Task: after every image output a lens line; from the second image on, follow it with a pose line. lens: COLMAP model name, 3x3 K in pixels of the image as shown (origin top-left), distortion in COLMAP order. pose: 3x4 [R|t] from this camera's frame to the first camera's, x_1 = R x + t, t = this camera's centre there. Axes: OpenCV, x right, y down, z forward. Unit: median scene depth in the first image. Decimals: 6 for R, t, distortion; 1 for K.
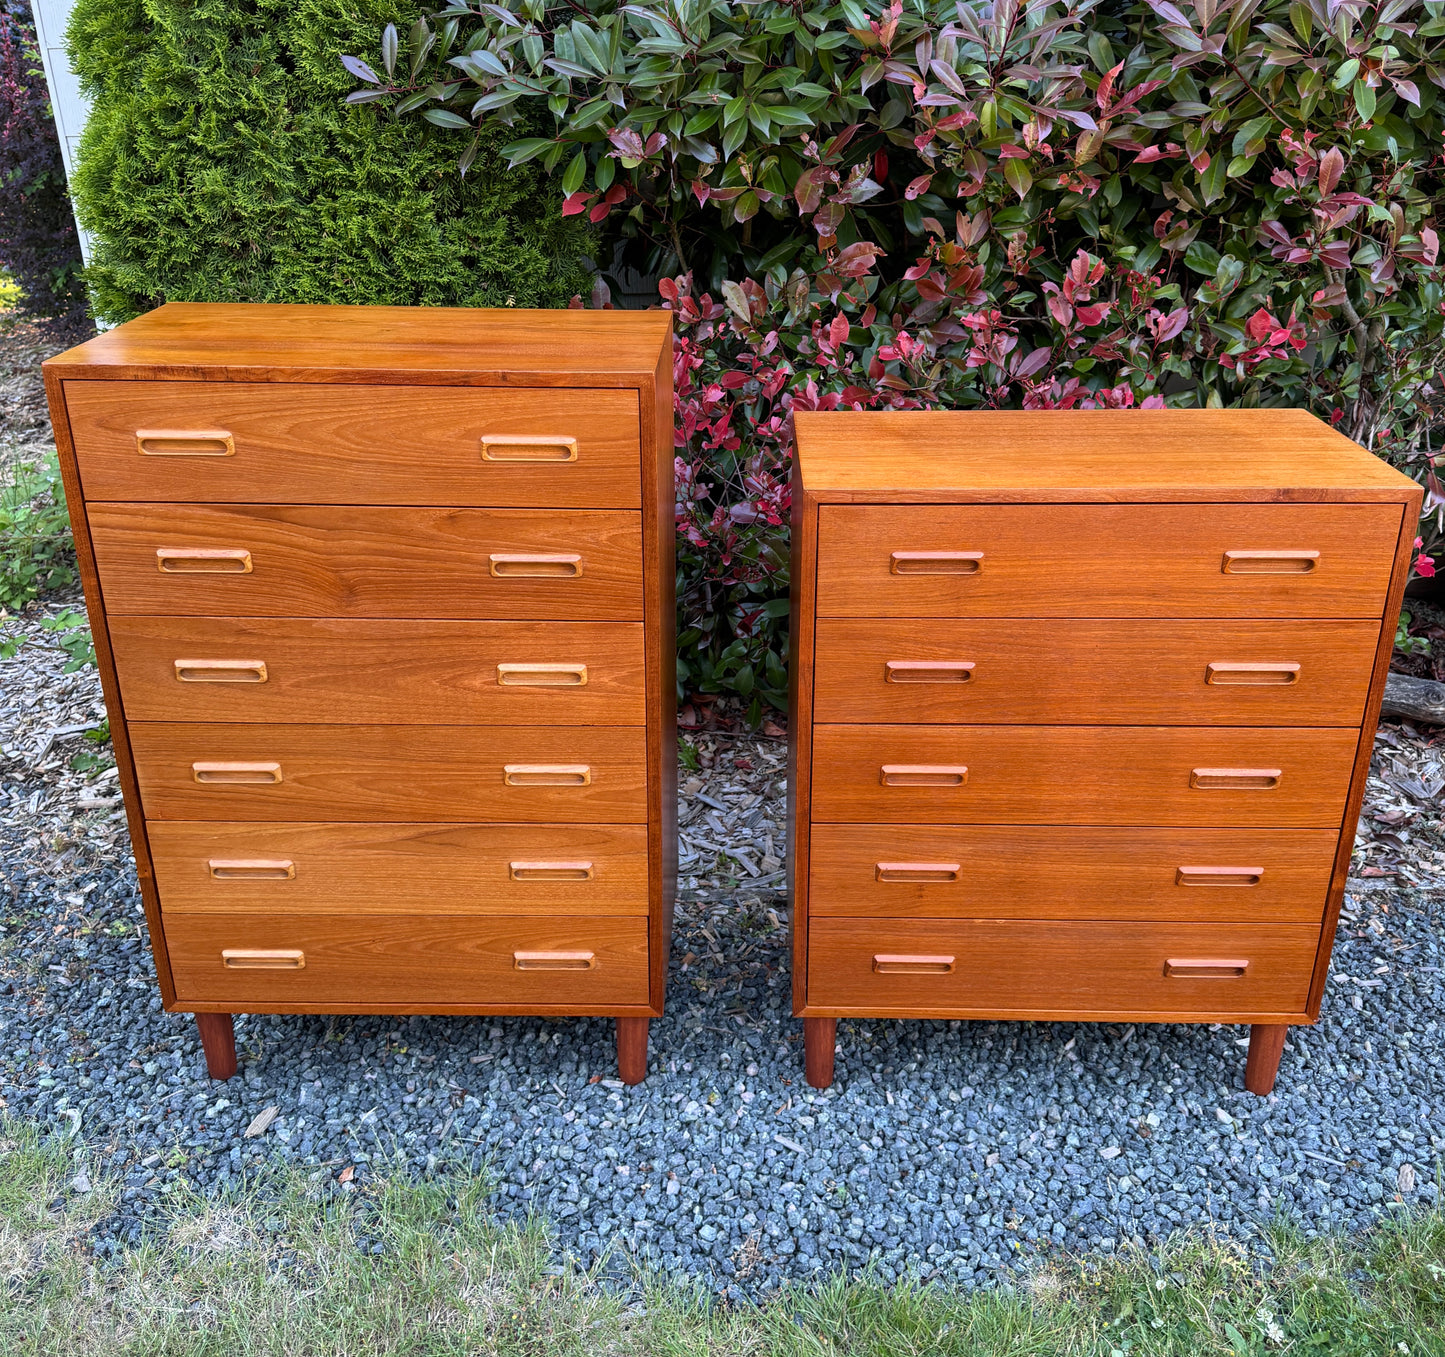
lens RADIAL K [[1349.2, 0, 724.3], [0, 1349.2, 648.1], [0, 0, 1]] dist [0.047157, 0.000000]
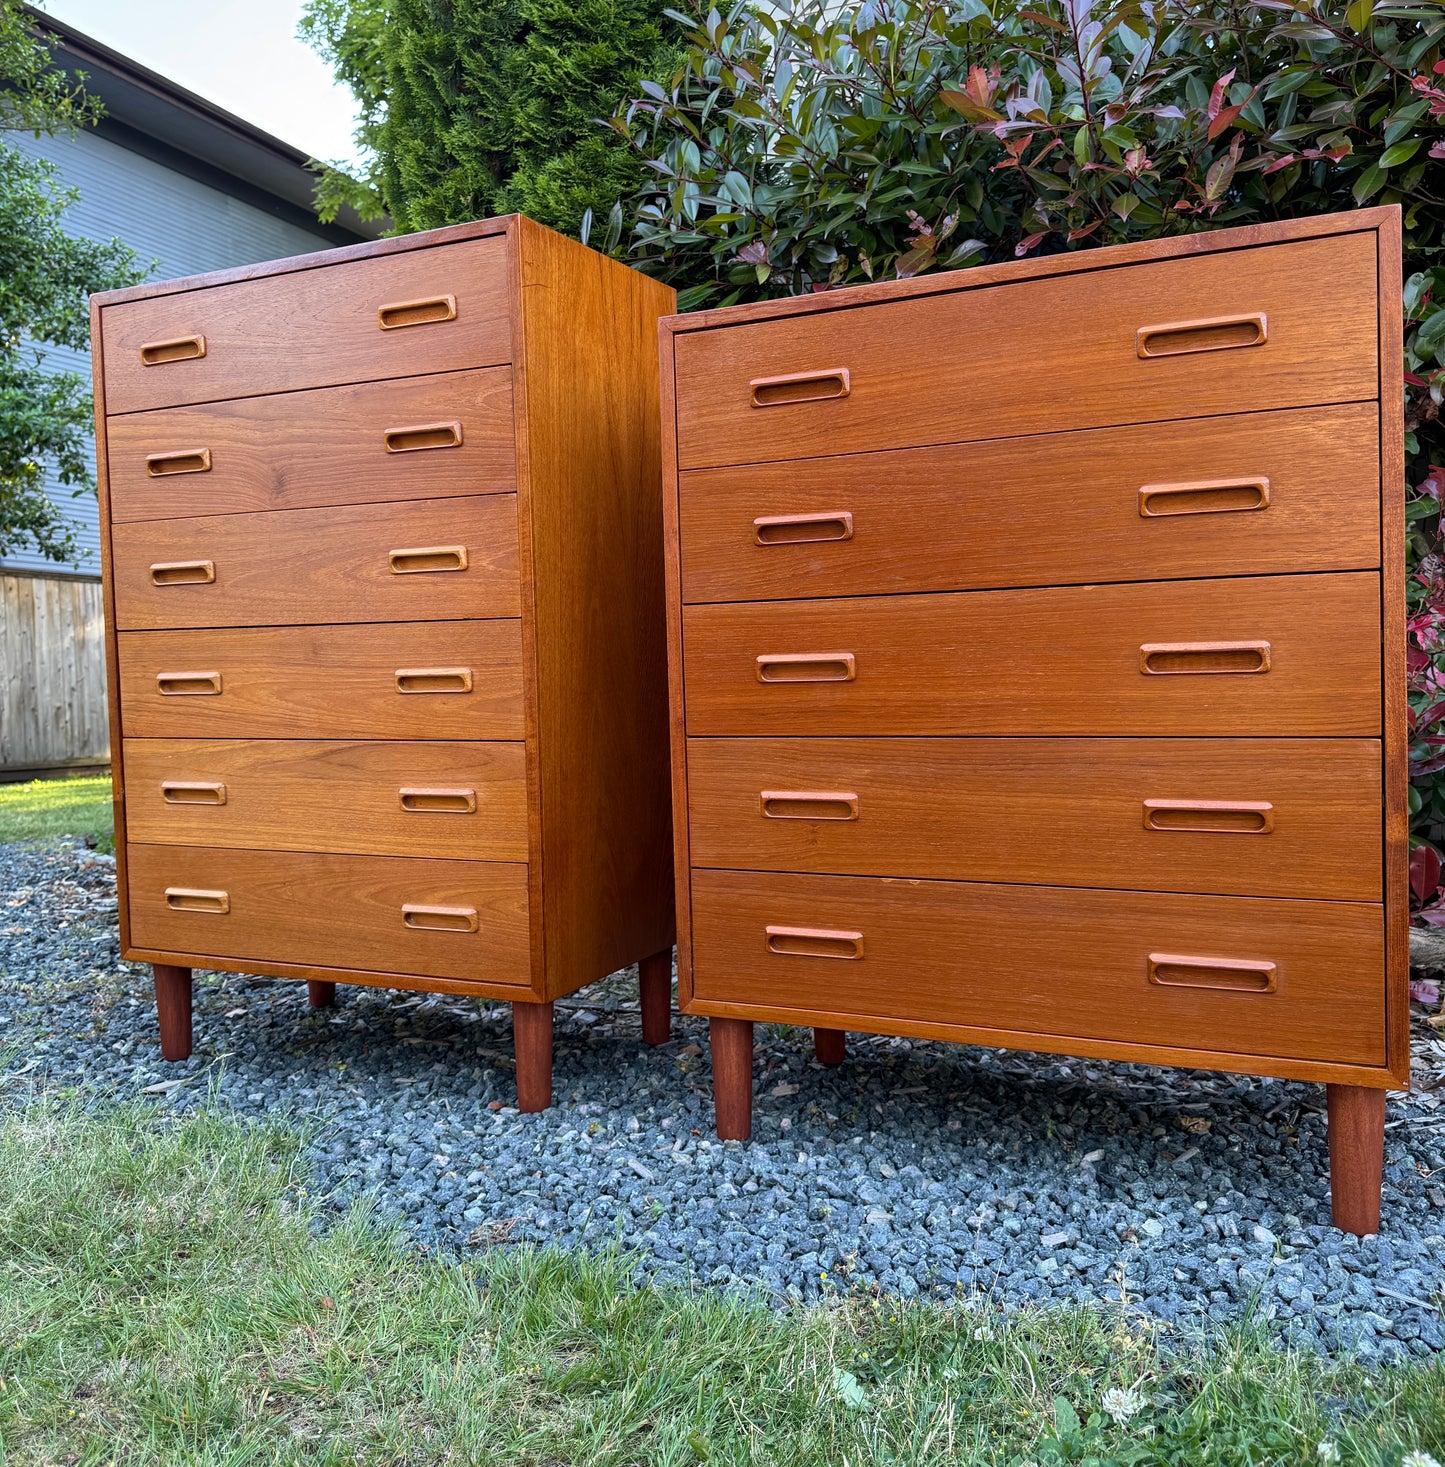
lens RADIAL K [[1319.2, 0, 725.8], [0, 1319.2, 721.3], [0, 0, 1]] dist [0.057506, -0.061514]
pose [[0.911199, -0.001879, -0.411962, 0.407566], [-0.139825, 0.939218, -0.313558, 0.359798], [0.387511, 0.343316, 0.855552, 0.290084]]
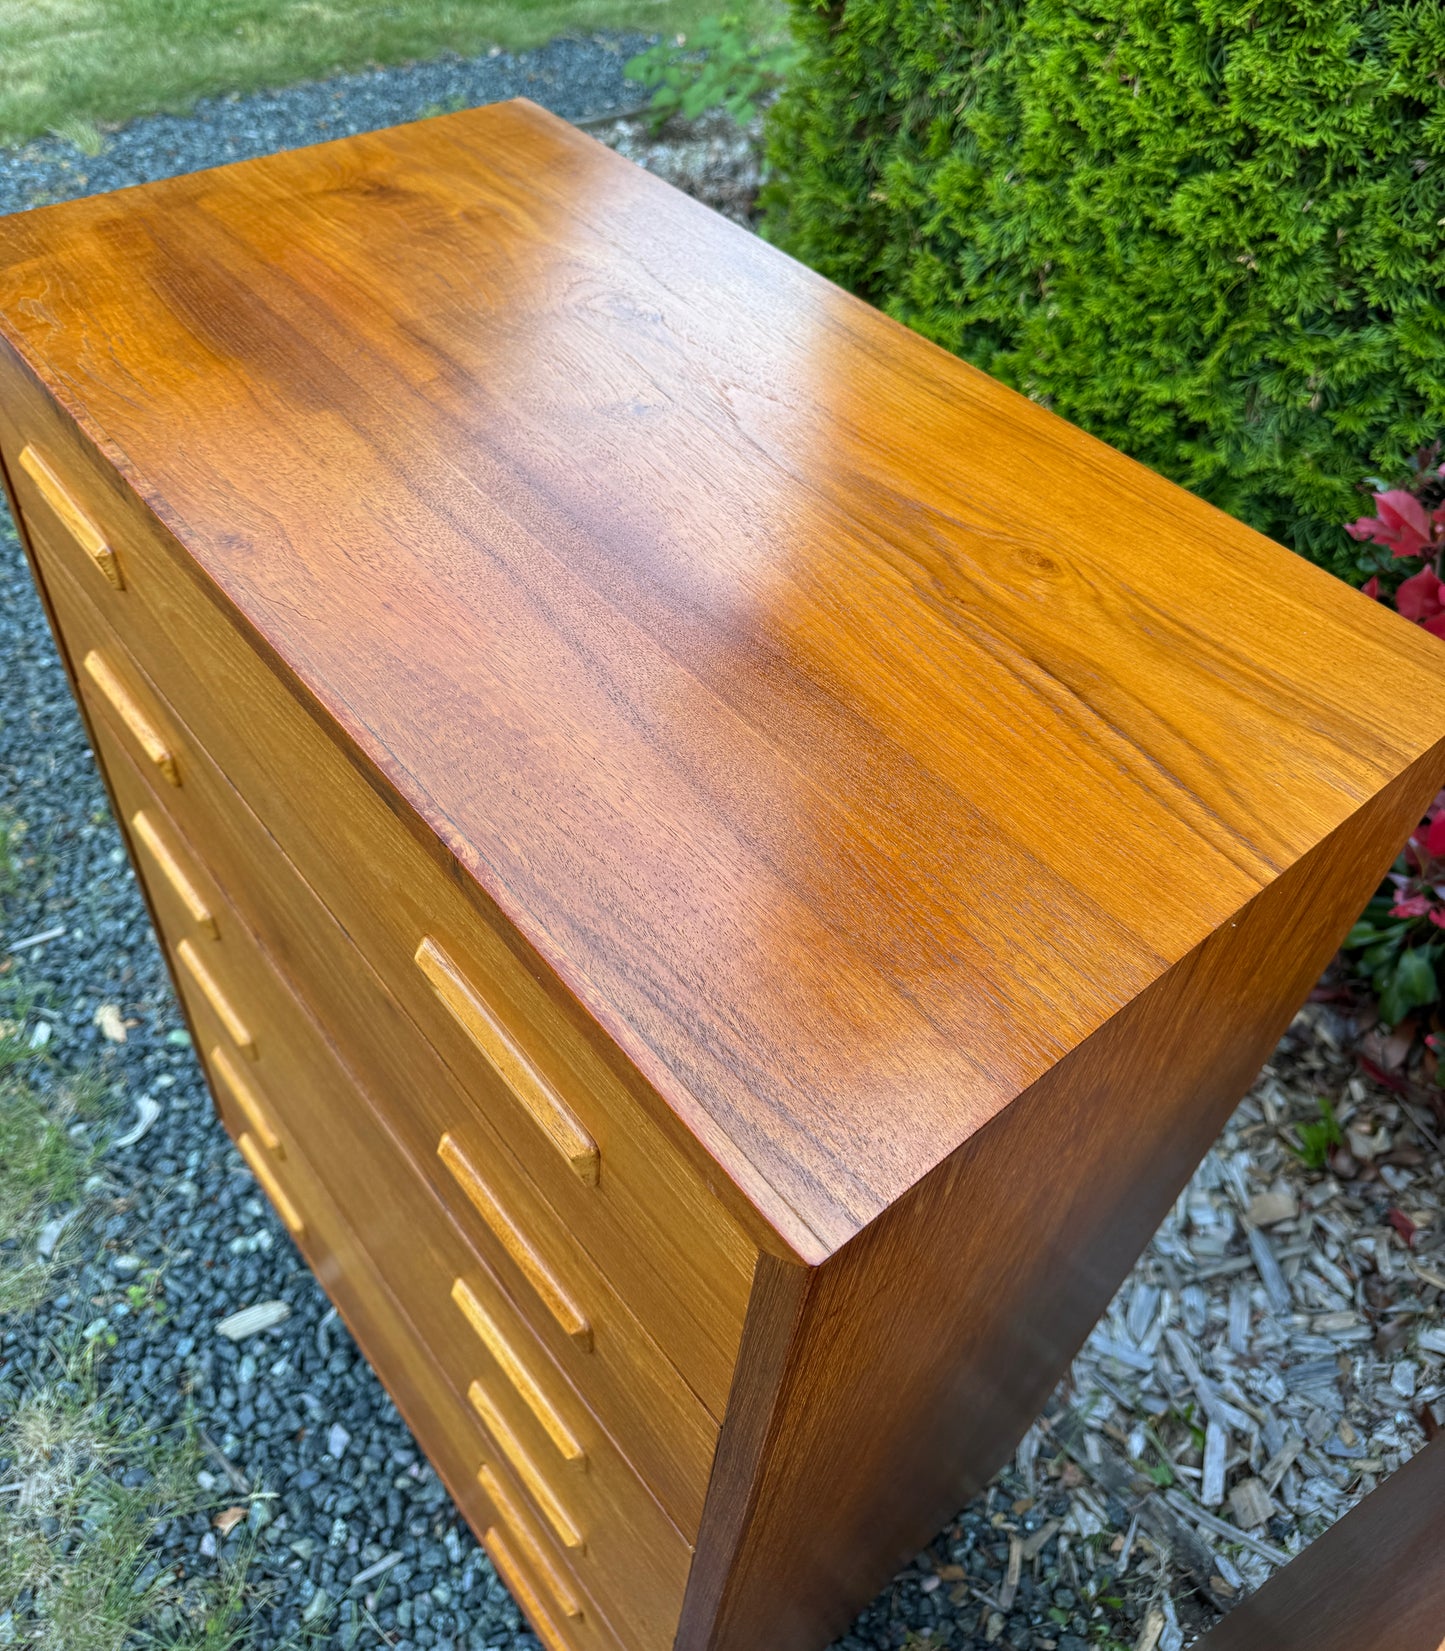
lens RADIAL K [[1387.3, 0, 714.6], [0, 1387.3, 677.7], [0, 0, 1]] dist [-0.013376, 0.001655]
pose [[0.653965, 0.546273, -0.523370, 0.006108], [-0.370314, 0.834408, 0.408204, -0.315915], [0.659695, -0.073140, 0.747966, 0.678424]]
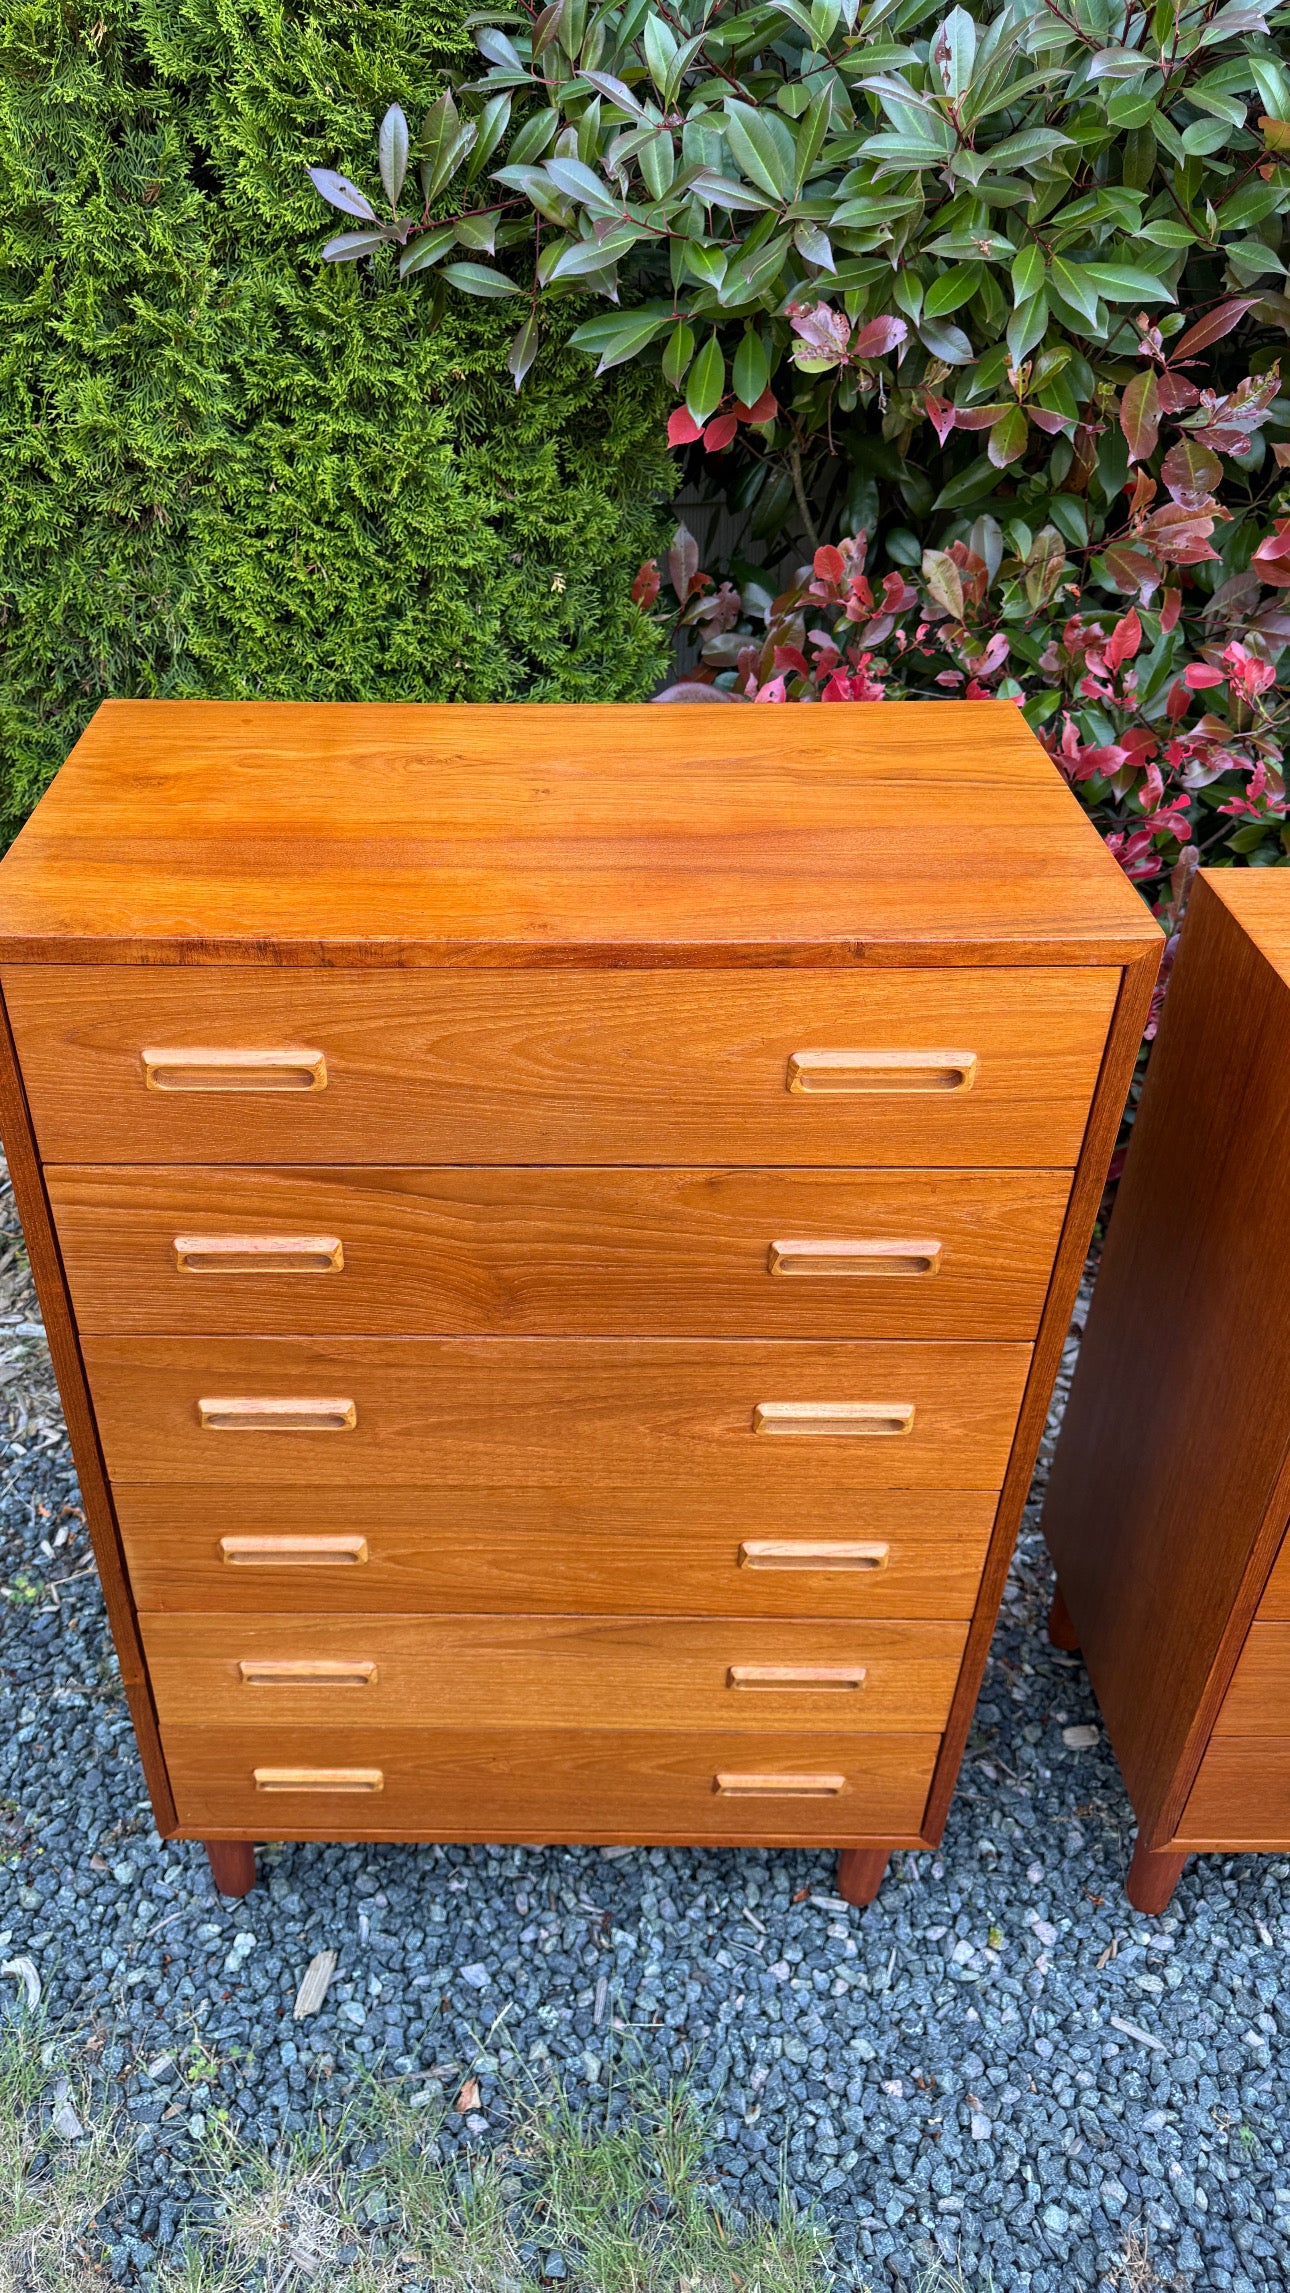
lens RADIAL K [[1618.4, 0, 547.5], [0, 1618.4, 1150.6], [0, 0, 1]] dist [0.033712, -0.026882]
pose [[0.999946, -0.009180, 0.004925, -0.237053], [0.008052, 0.981027, 0.193702, -0.206050], [-0.006610, -0.193652, 0.981048, 0.319972]]
